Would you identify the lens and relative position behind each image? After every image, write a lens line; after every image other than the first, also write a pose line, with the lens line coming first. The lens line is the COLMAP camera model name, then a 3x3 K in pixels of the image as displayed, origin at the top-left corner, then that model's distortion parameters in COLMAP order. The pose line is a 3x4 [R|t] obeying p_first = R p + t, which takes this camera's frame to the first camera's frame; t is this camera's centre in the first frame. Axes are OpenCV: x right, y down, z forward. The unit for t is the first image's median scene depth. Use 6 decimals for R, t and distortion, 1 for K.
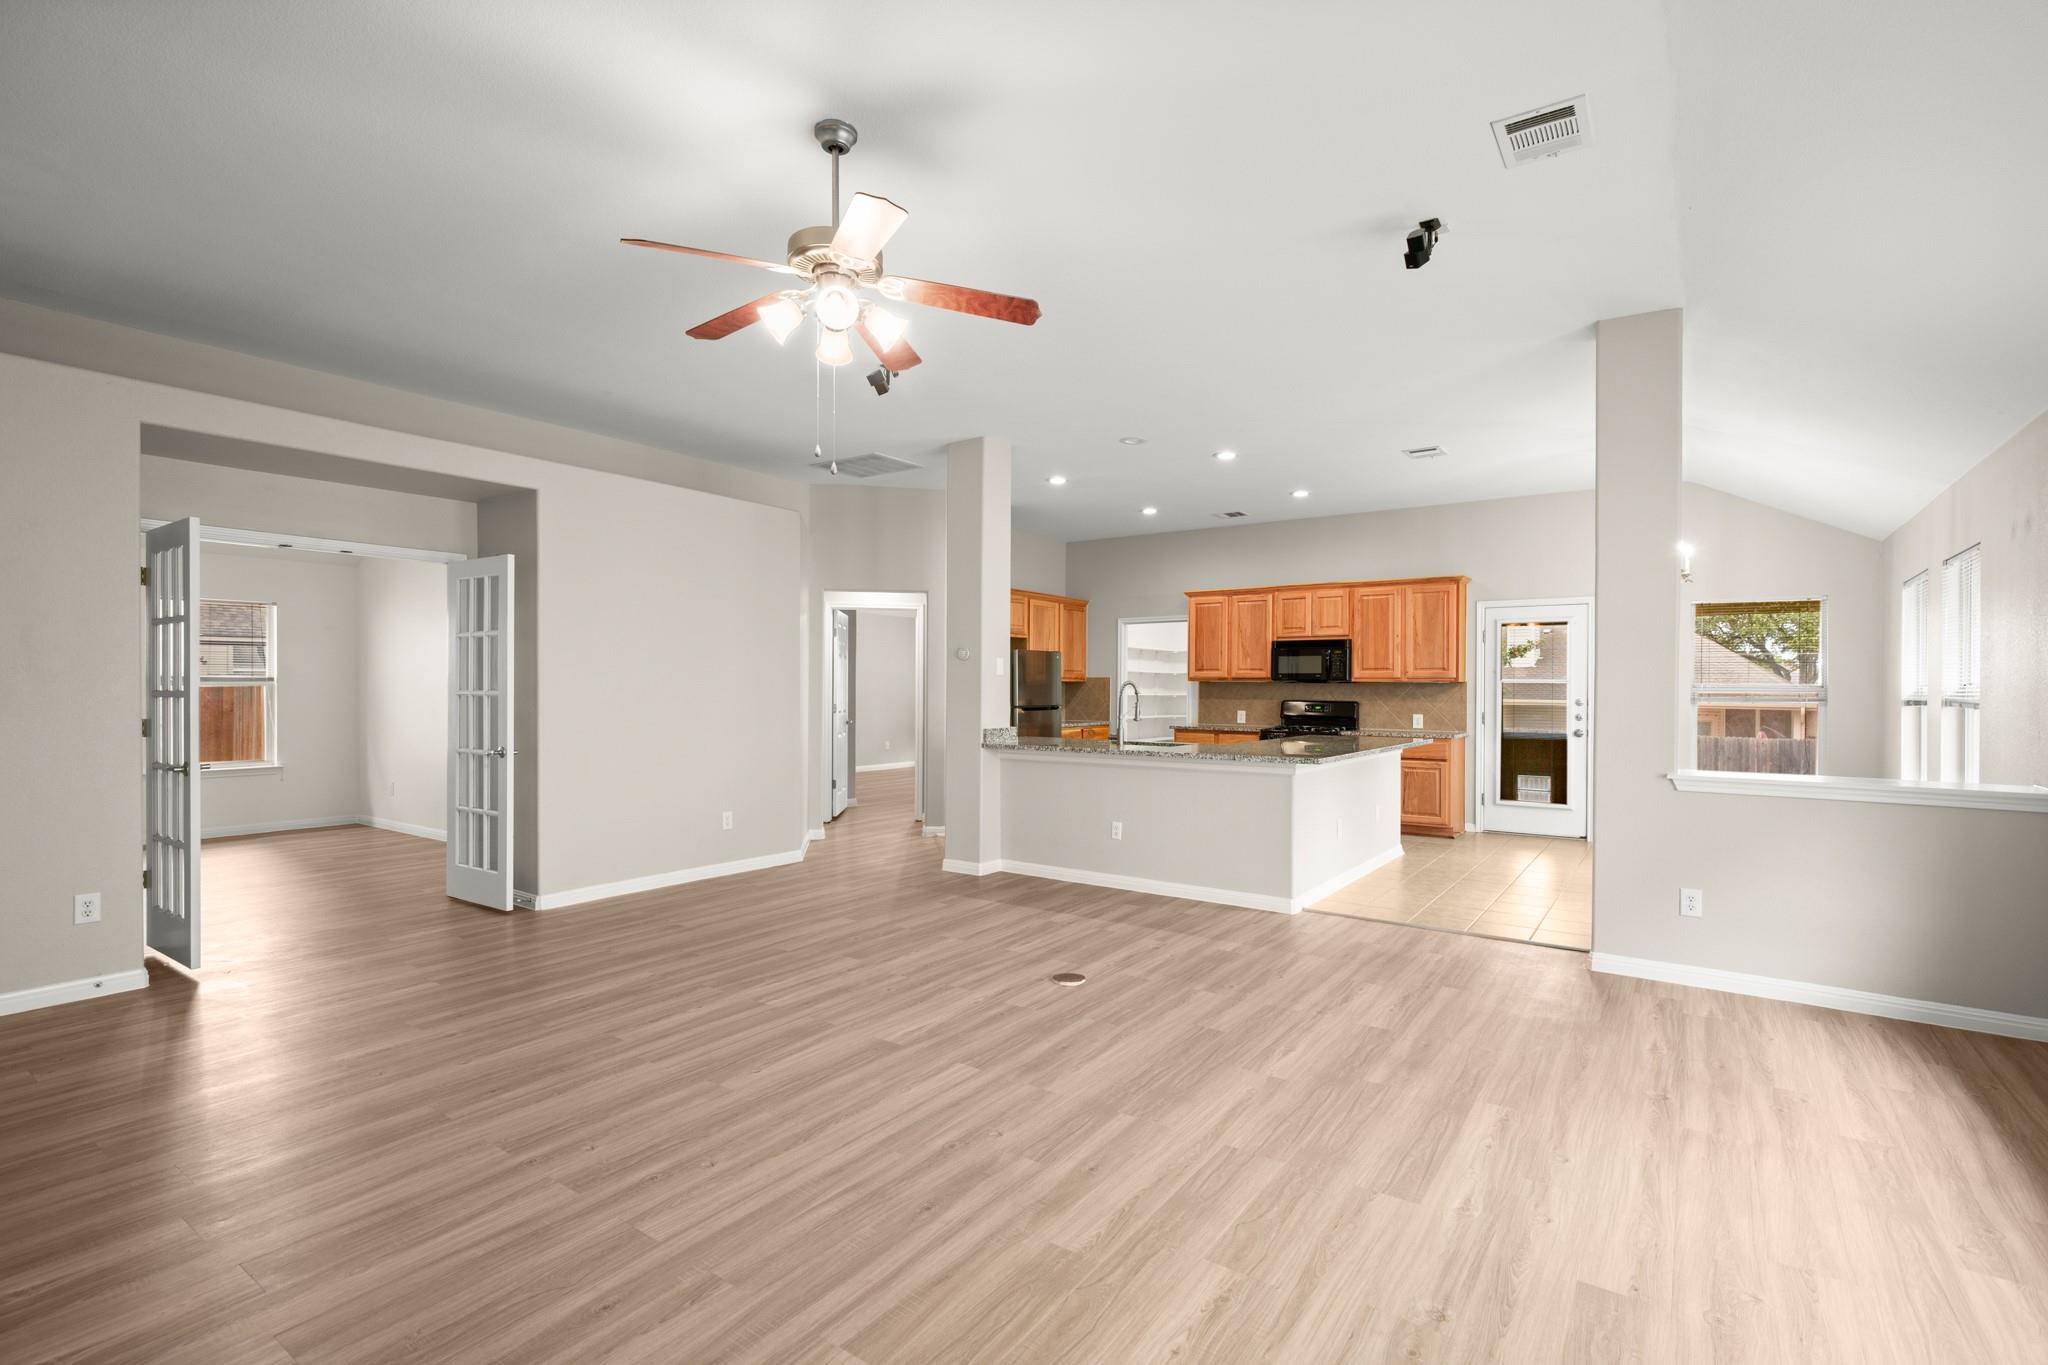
lens RADIAL K [[937.3, 0, 1032.8], [0, 937.3, 684.8], [0, 0, 1]] dist [0.008736, -0.002374]
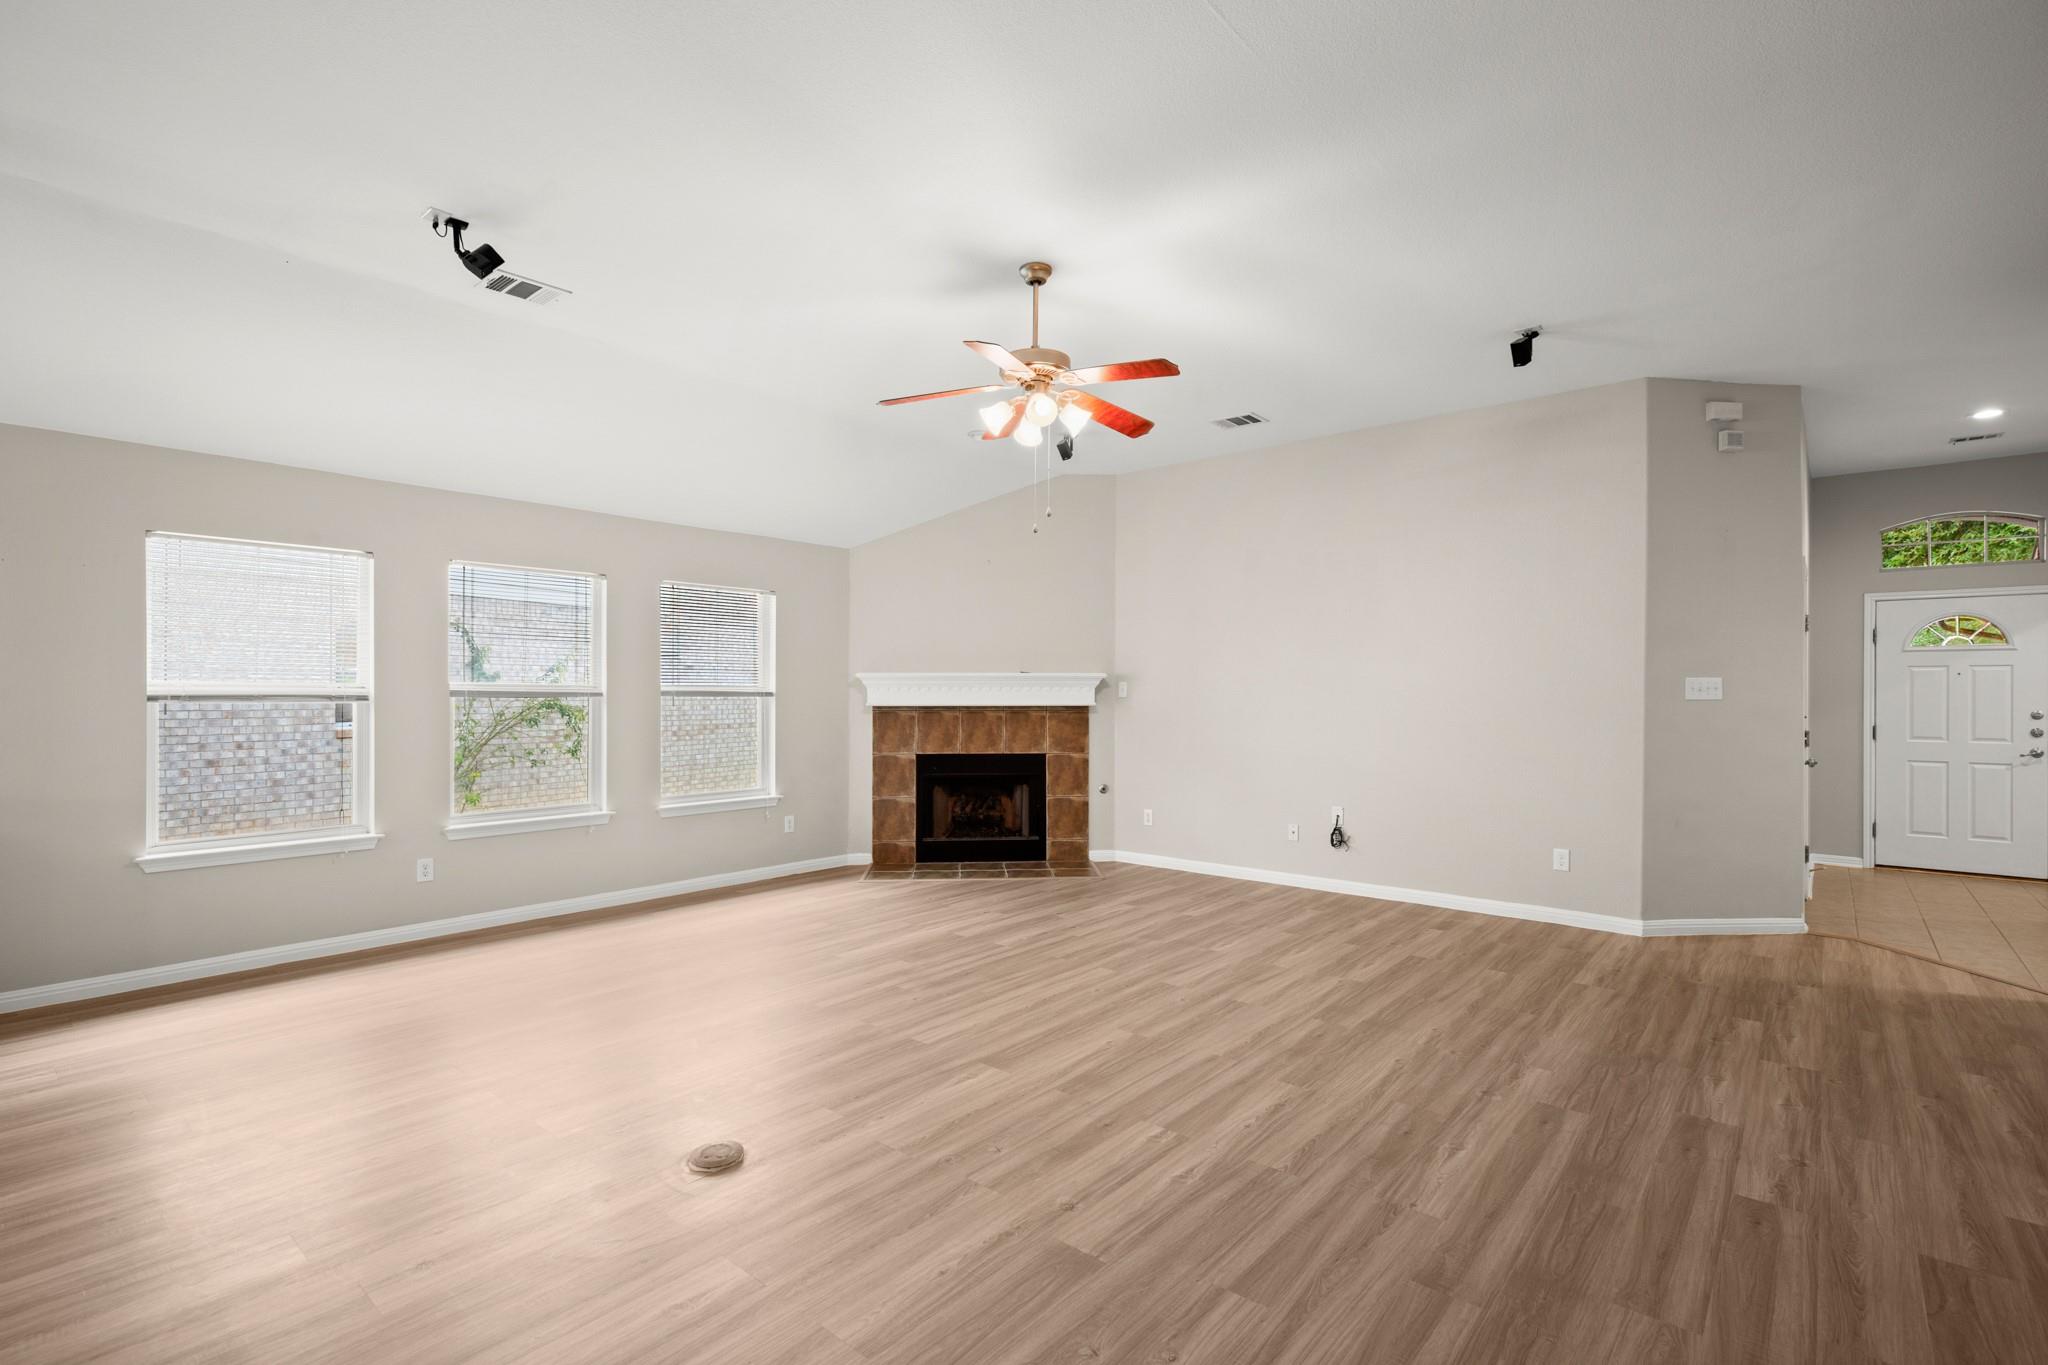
lens RADIAL K [[937.3, 0, 1036.8], [0, 937.3, 689.1], [0, 0, 1]] dist [0.008736, -0.002374]
pose [[-0.996473, -0.006990, 0.083624, -0.165814], [-0.007606, 0.999946, -0.007055, 0.000872], [-0.083570, -0.007666, -0.996472, 1.179806]]
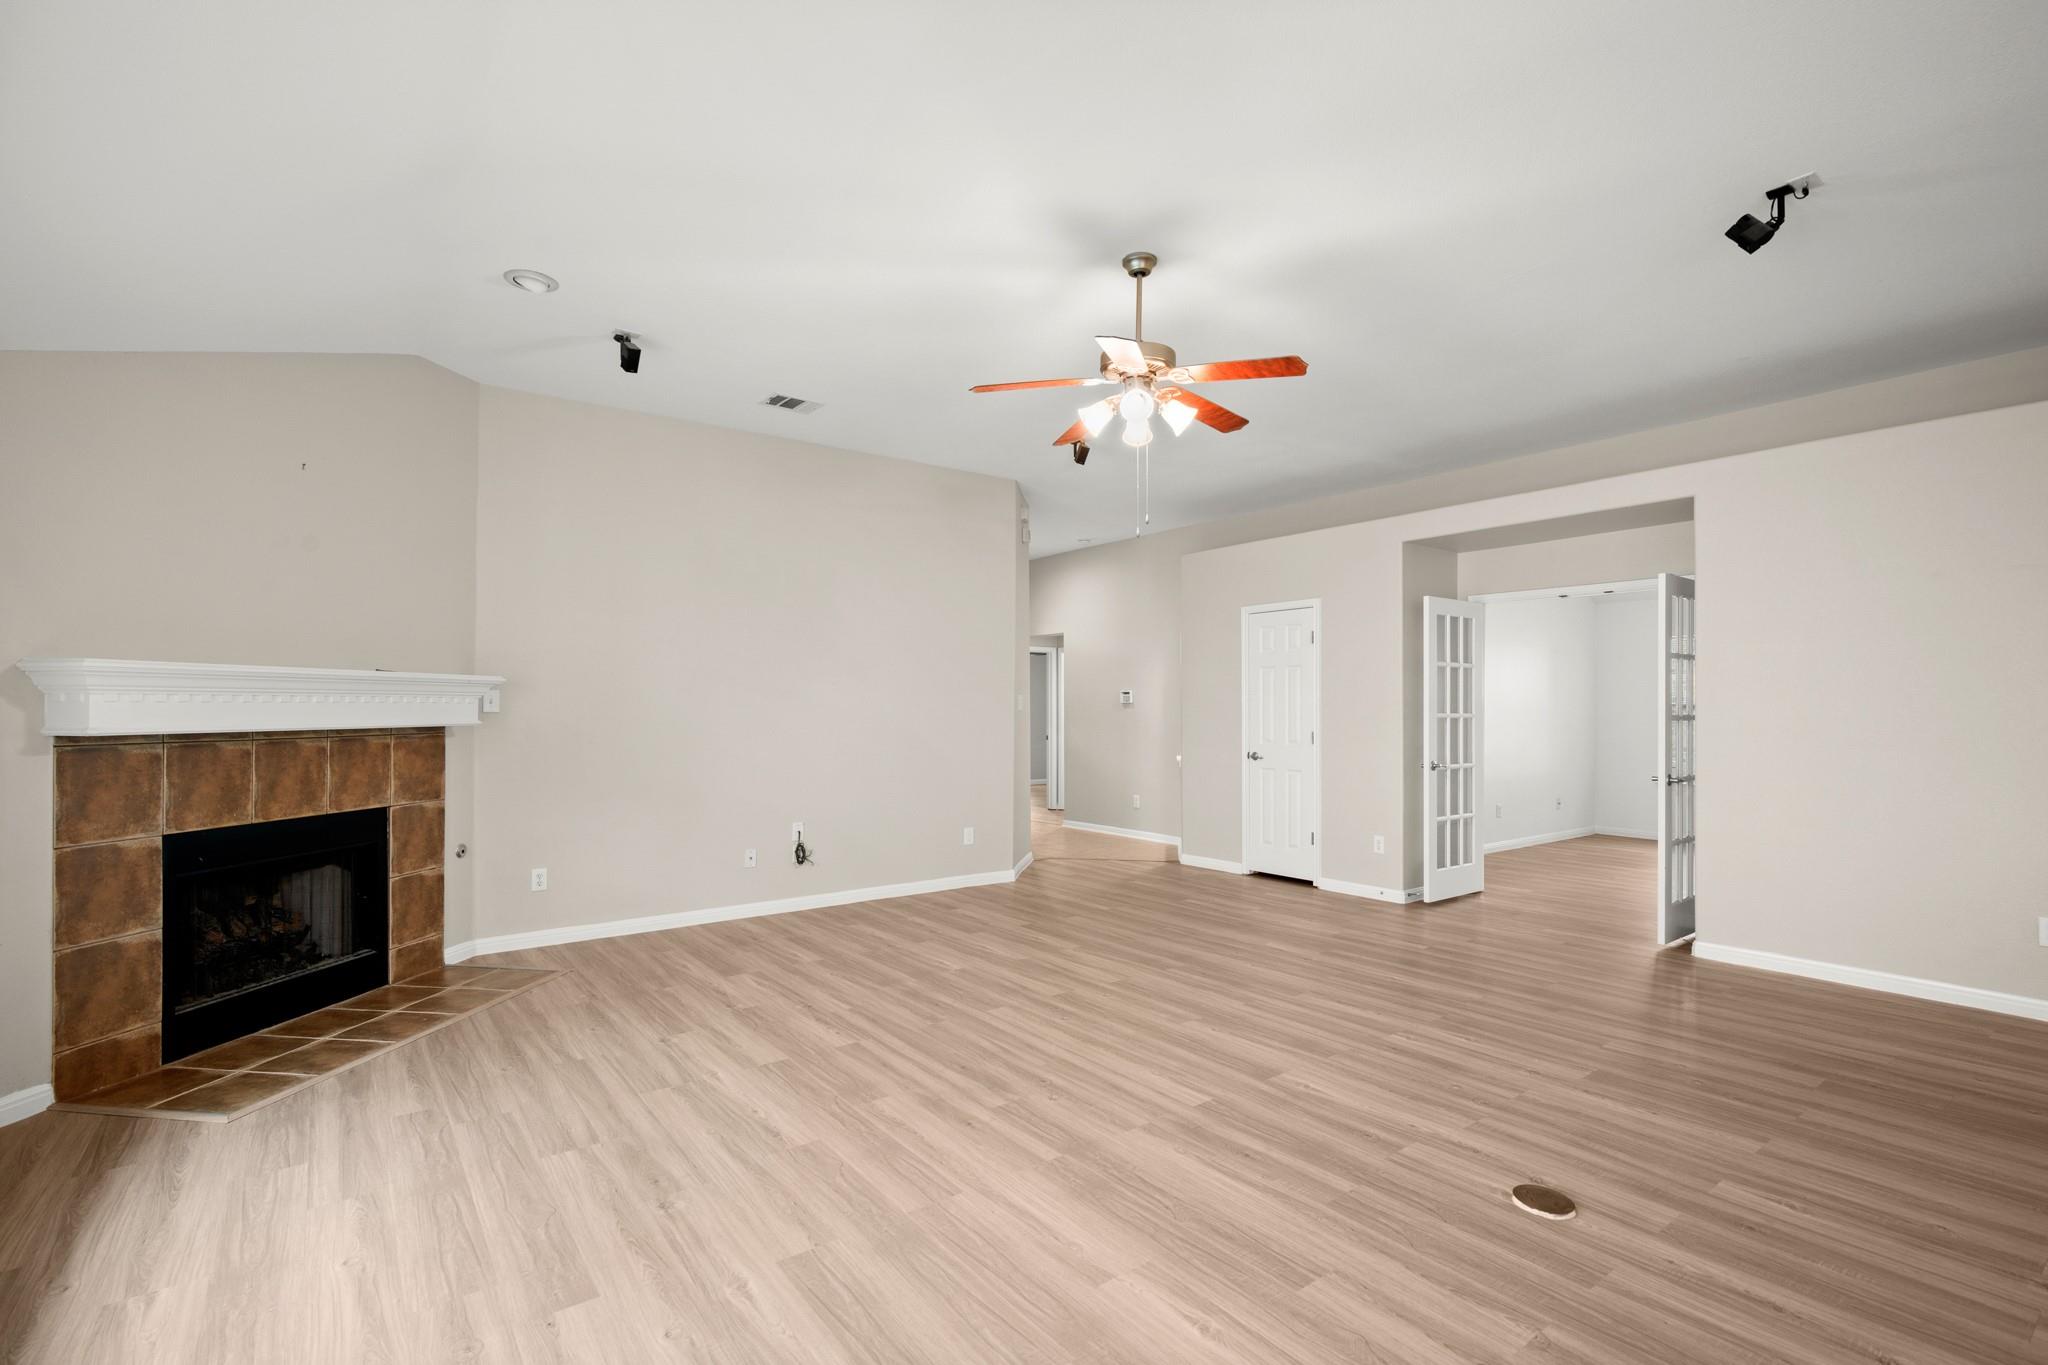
lens RADIAL K [[937.3, 0, 1039.7], [0, 937.3, 694.3], [0, 0, 1]] dist [0.008736, -0.002374]
pose [[-0.301040, -0.019781, -0.953406, 0.513758], [0.001624, 0.999773, -0.021256, 0.004925], [0.953610, -0.007947, -0.300939, 0.640831]]
